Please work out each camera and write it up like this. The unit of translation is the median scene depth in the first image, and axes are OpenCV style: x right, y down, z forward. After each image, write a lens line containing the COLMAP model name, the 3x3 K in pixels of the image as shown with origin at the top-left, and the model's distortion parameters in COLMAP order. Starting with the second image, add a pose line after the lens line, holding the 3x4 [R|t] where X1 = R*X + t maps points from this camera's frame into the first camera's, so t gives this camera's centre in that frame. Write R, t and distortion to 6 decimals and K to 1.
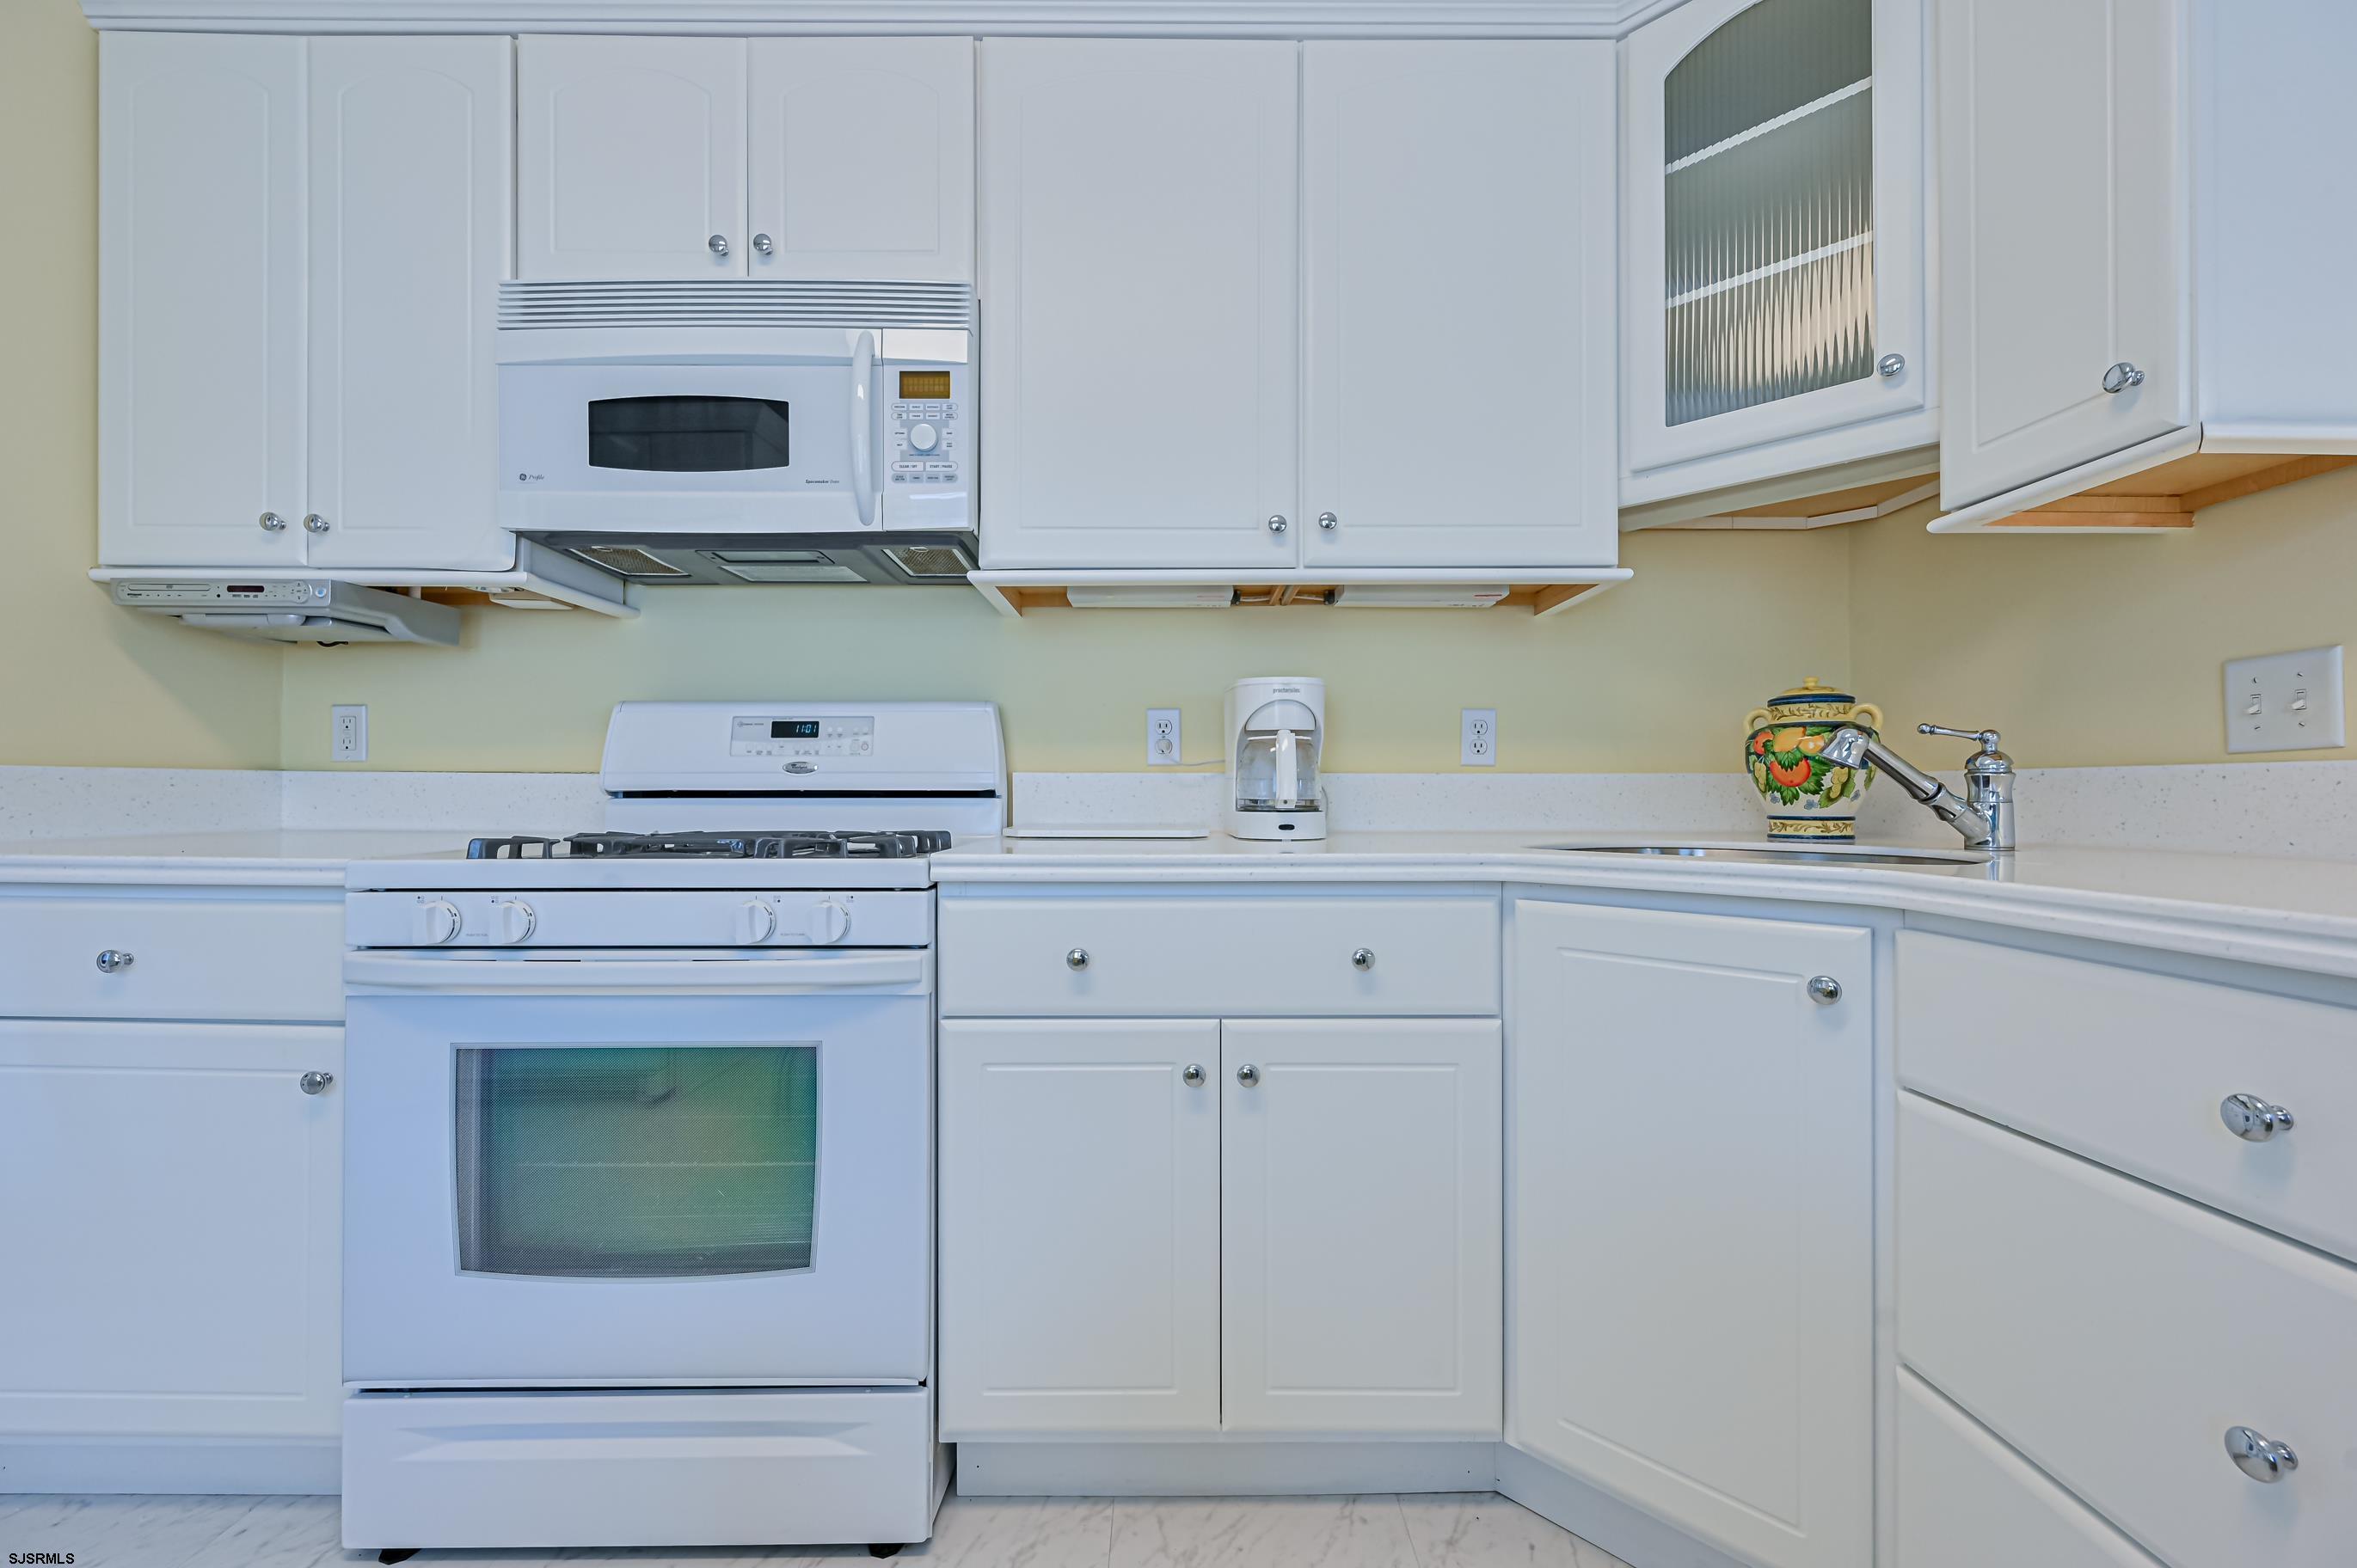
lens RADIAL K [[924.6, 0, 1183.8], [0, 924.6, 794.1], [0, 0, 1]] dist [-0.002294, -0.000259]
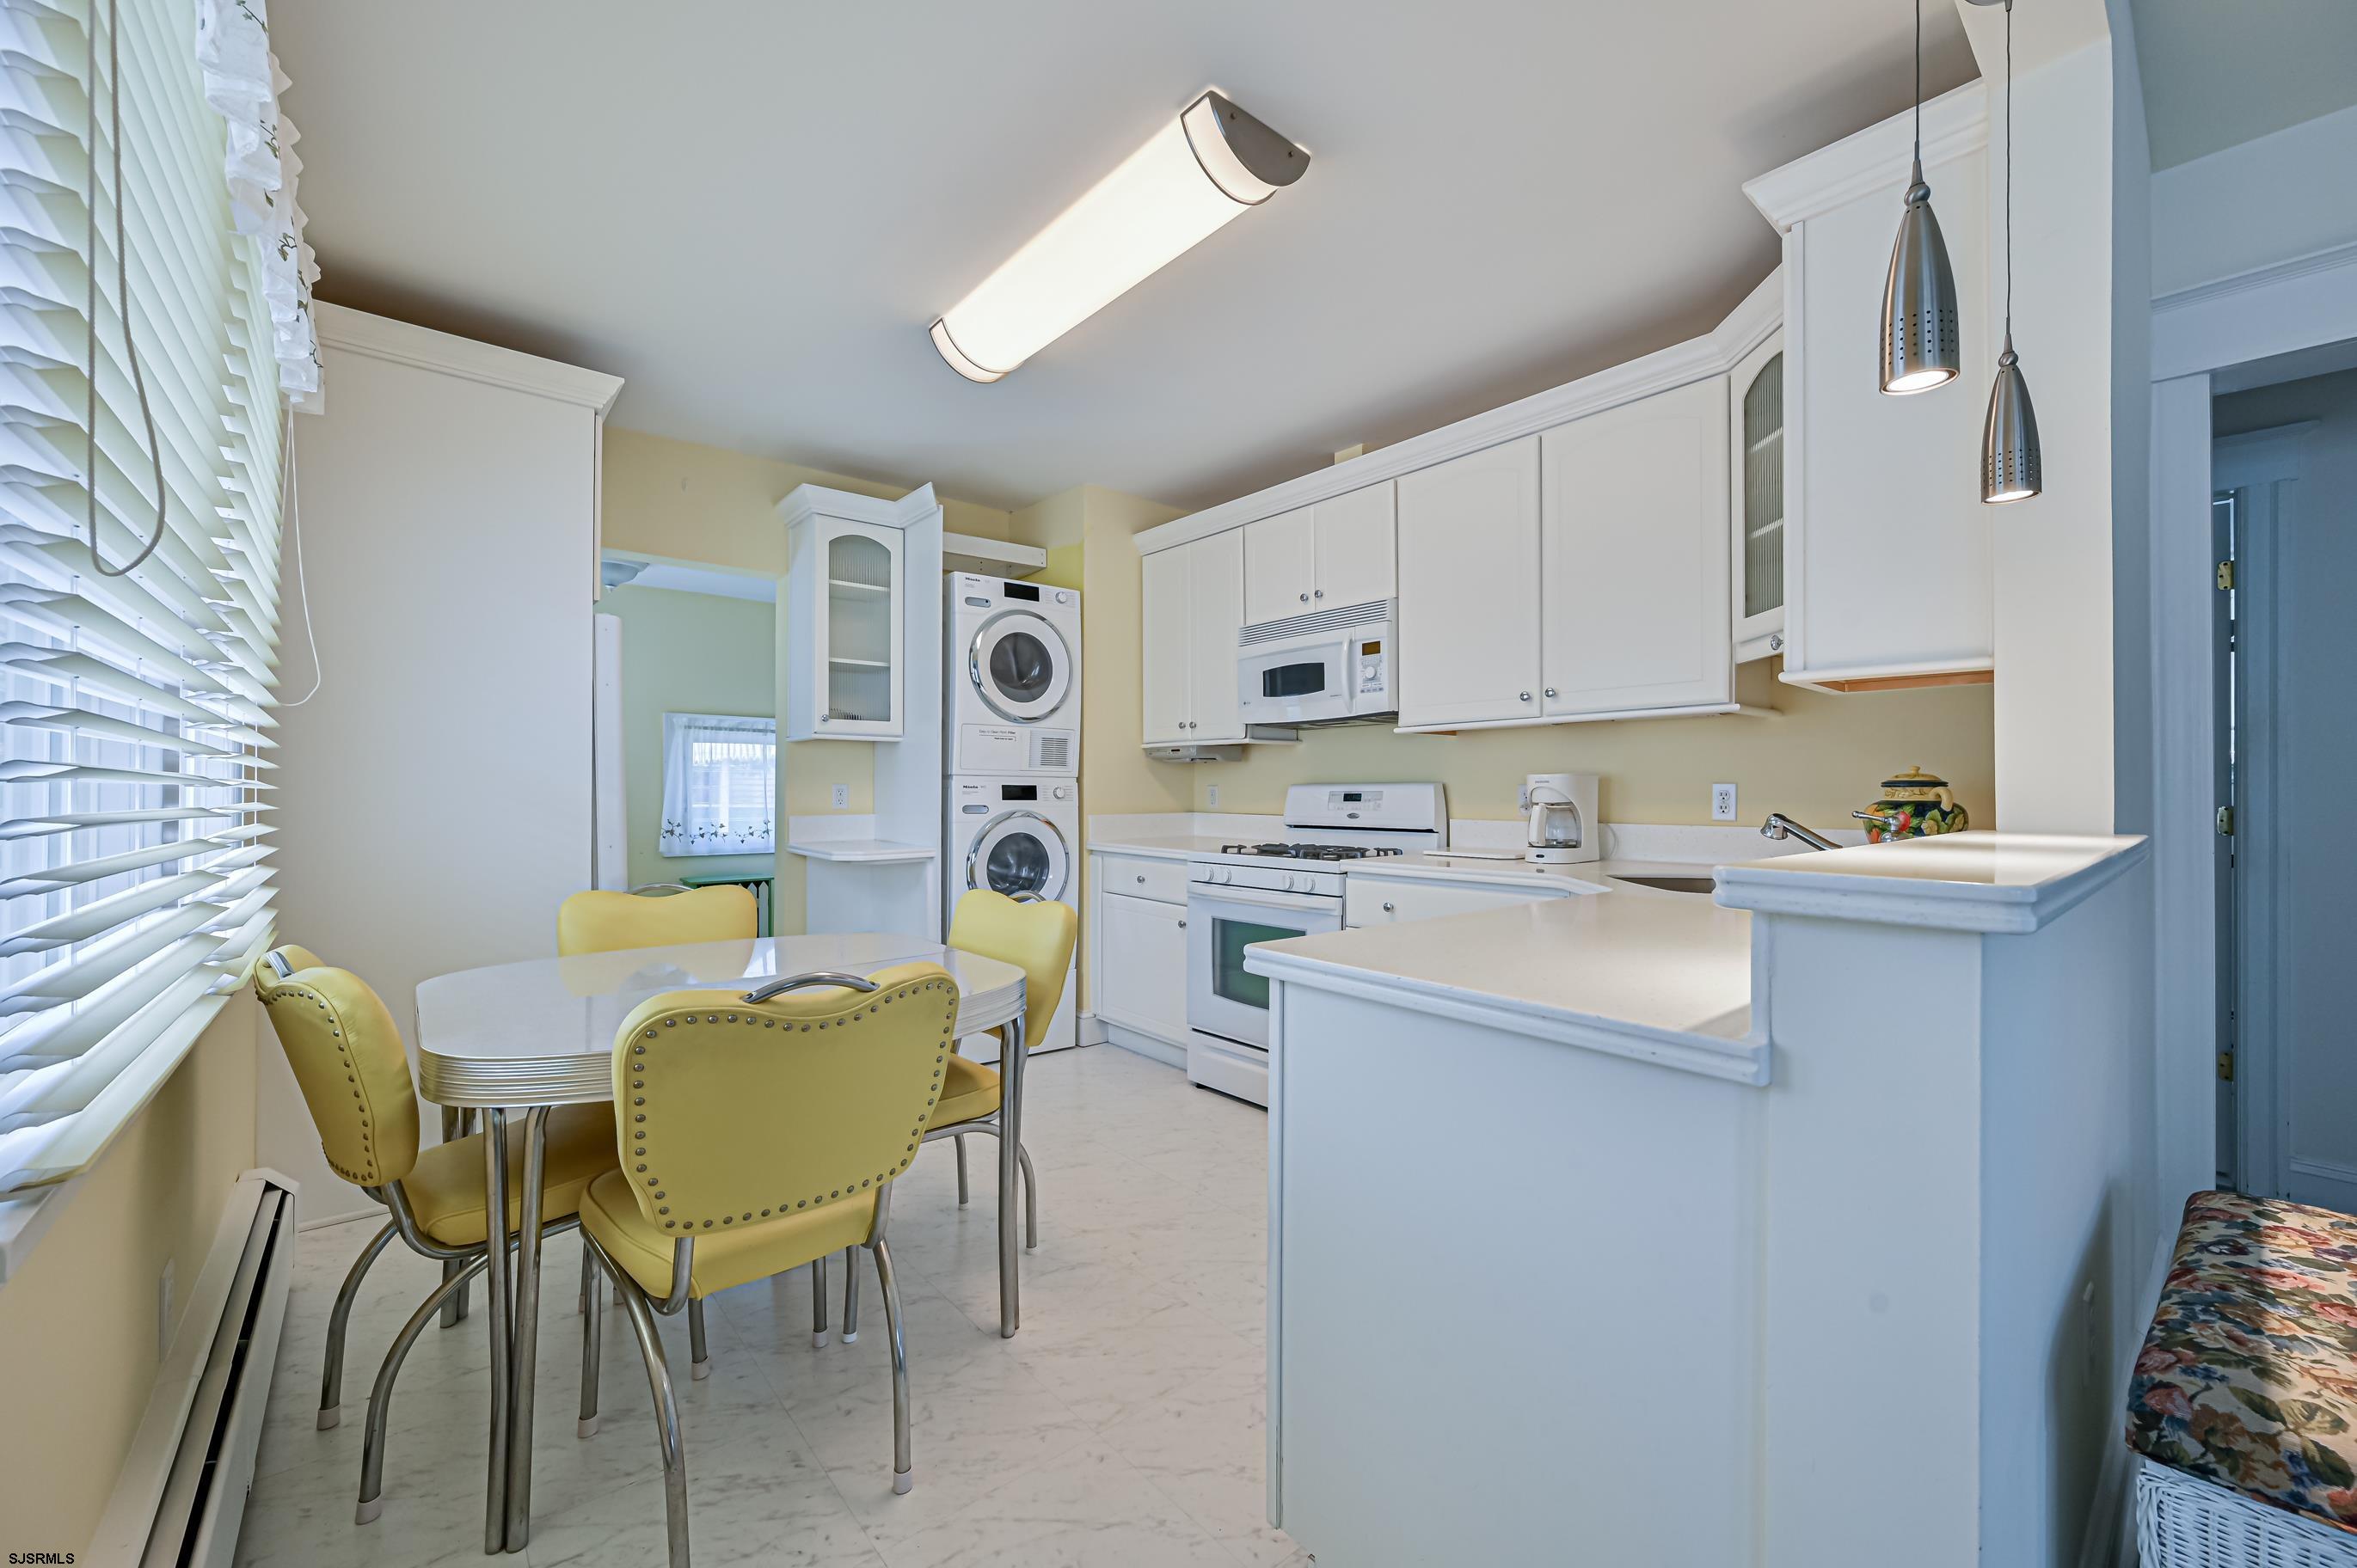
lens RADIAL K [[924.6, 0, 1178.8], [0, 924.6, 790.1], [0, 0, 1]] dist [-0.002294, -0.000259]
pose [[0.643218, -0.003030, -0.765677, 1.108841], [-0.000320, 0.999991, -0.004226, -0.092280], [0.765683, 0.002964, 0.643211, -0.772338]]
